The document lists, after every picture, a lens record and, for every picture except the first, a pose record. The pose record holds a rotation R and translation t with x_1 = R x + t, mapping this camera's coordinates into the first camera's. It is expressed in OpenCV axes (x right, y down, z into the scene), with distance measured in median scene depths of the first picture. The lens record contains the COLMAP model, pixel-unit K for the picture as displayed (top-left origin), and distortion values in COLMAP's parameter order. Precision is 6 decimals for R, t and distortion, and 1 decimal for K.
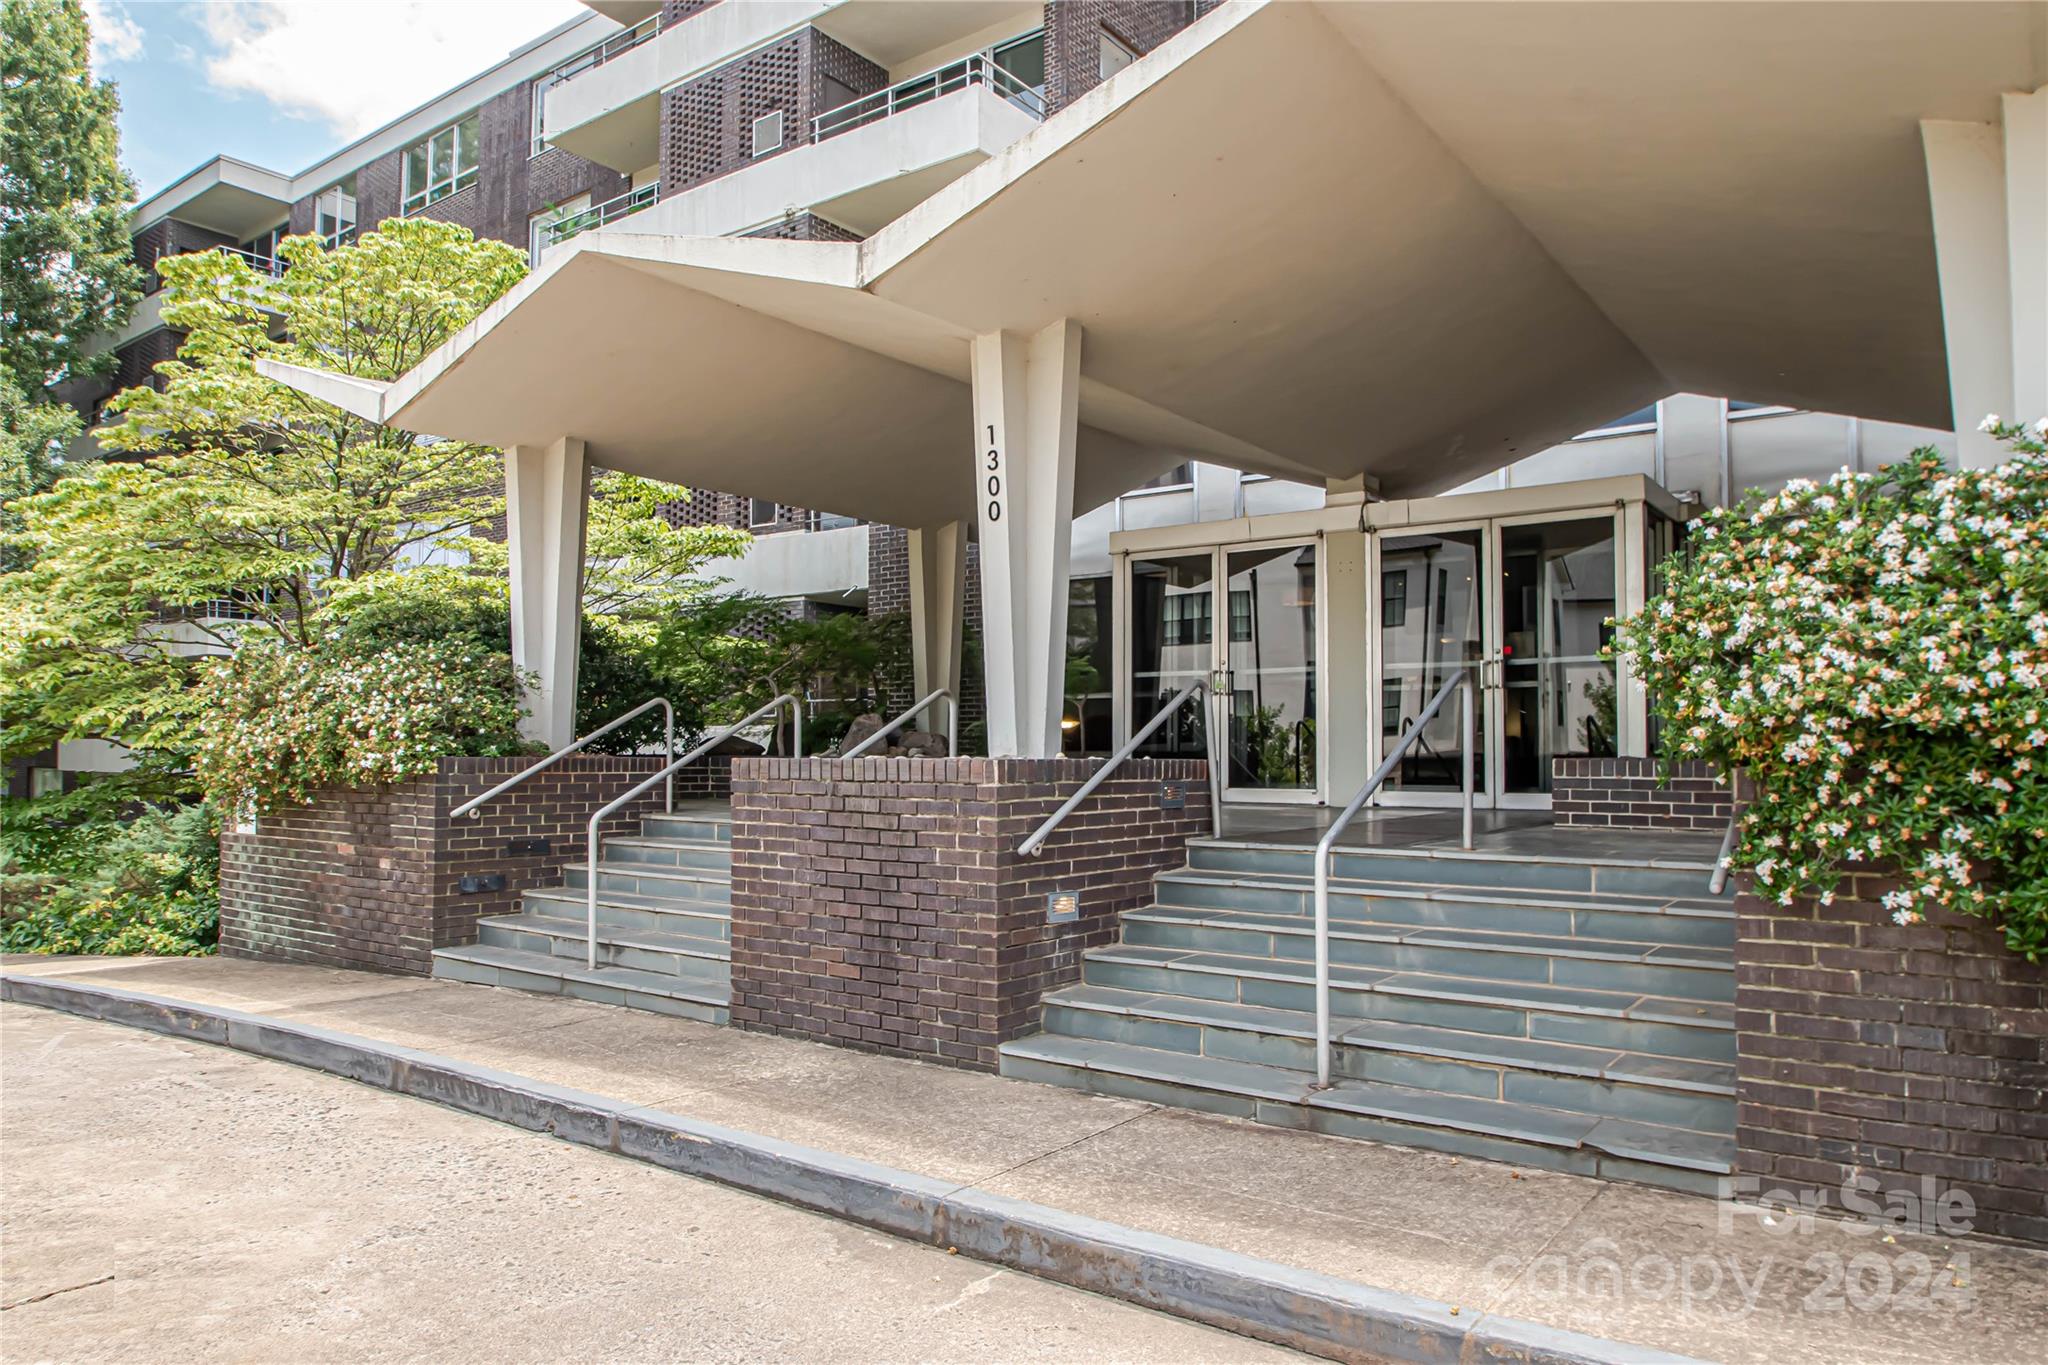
lens RADIAL K [[1346.1, 0, 1024.0], [0, 1346.1, 682.5], [0, 0, 1]] dist [-0.033439, 0.000577]
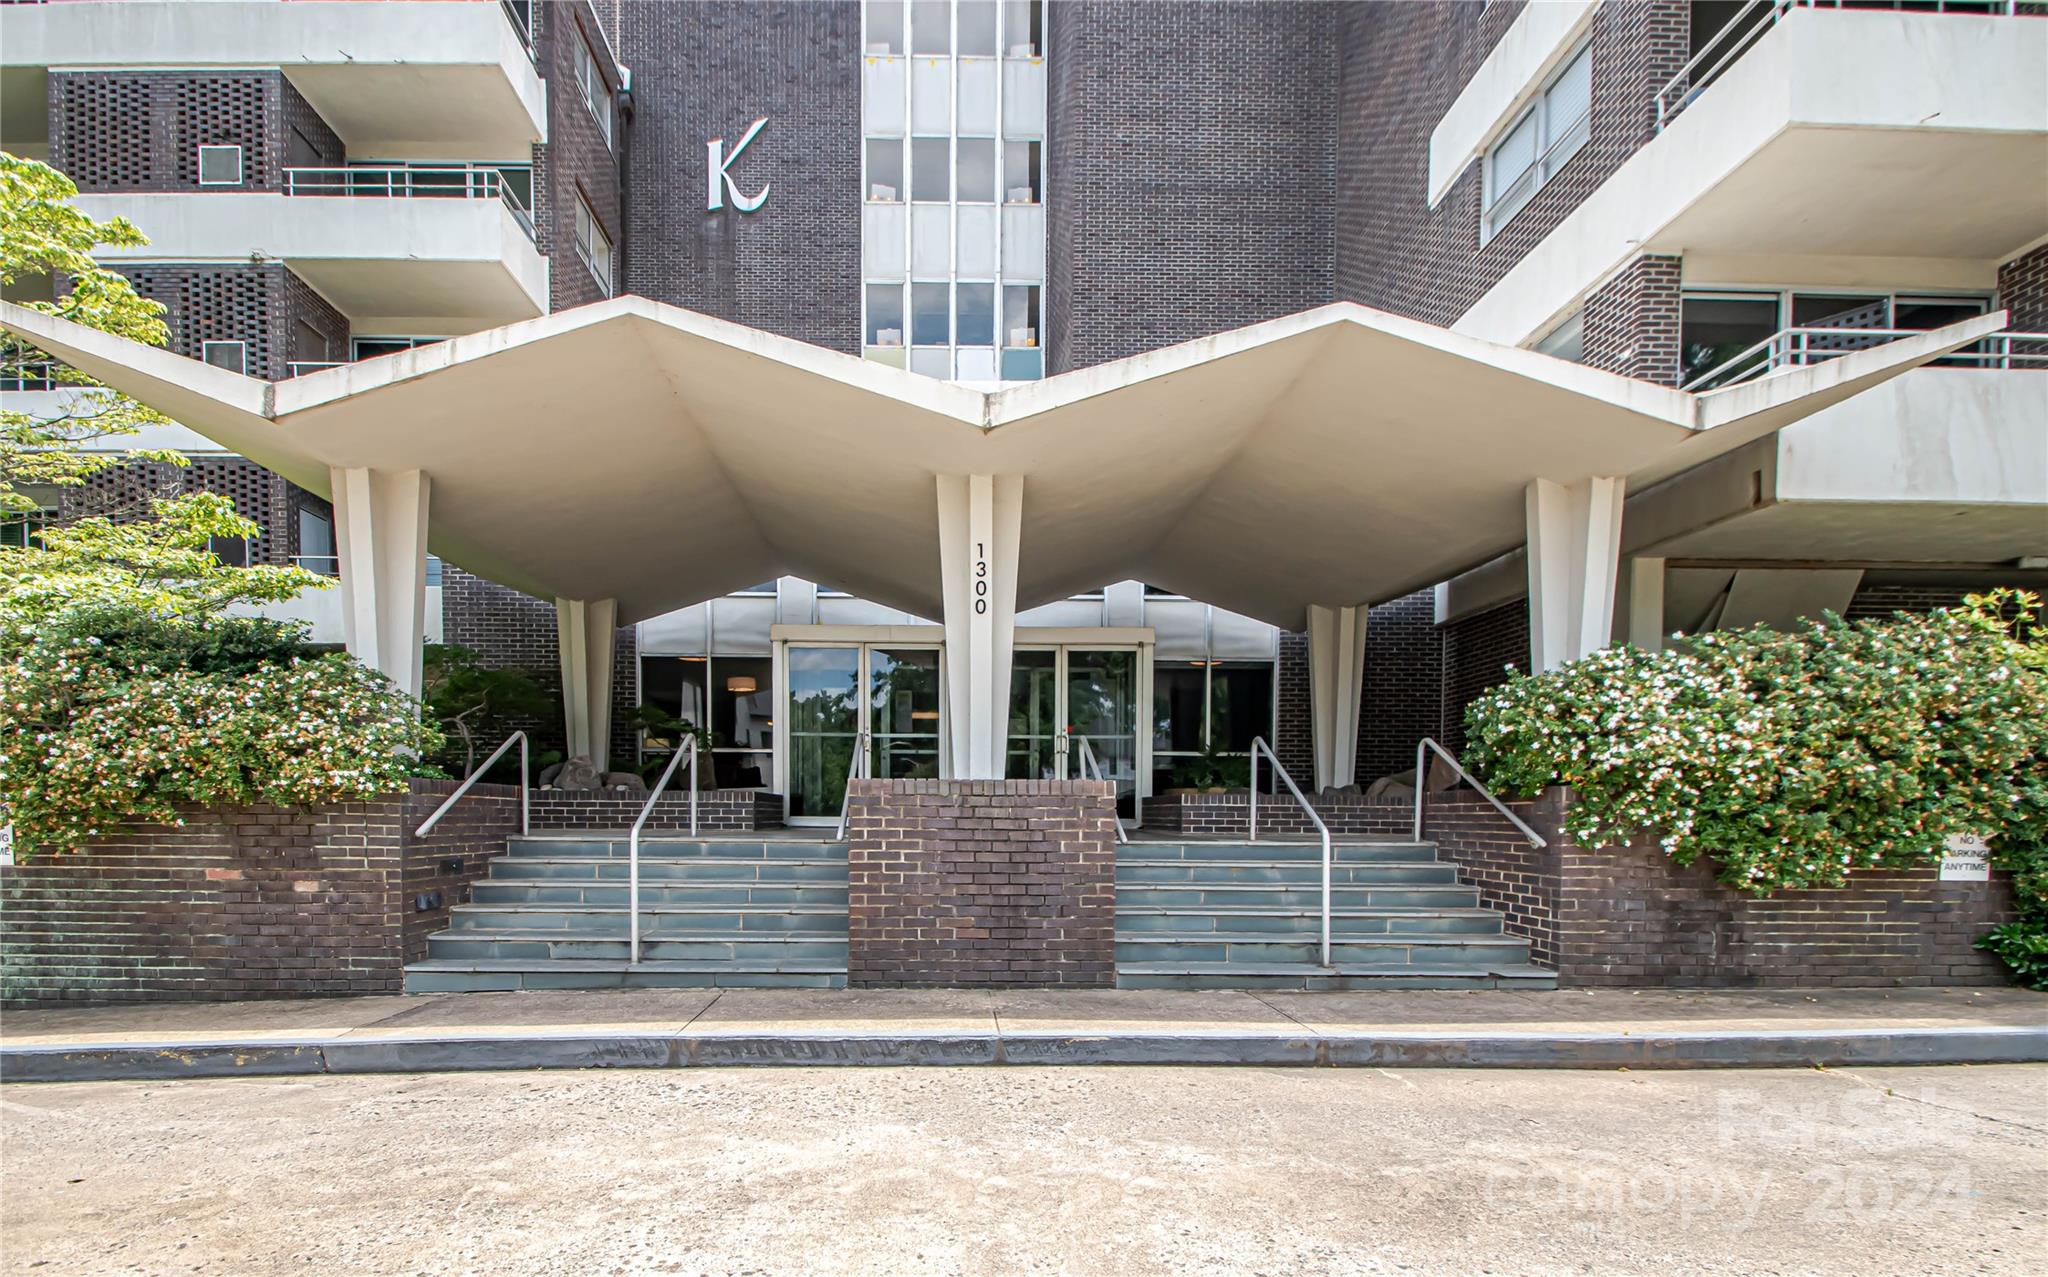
lens RADIAL K [[981.5, 0, 1022.1], [0, 981.5, 825.4], [0, 0, 1]] dist [0.004730, -0.004828]
pose [[0.800620, -0.004904, 0.599152, -0.703078], [-0.037238, 0.997626, 0.057925, 0.044469], [-0.598014, -0.068687, 0.798537, 0.176561]]
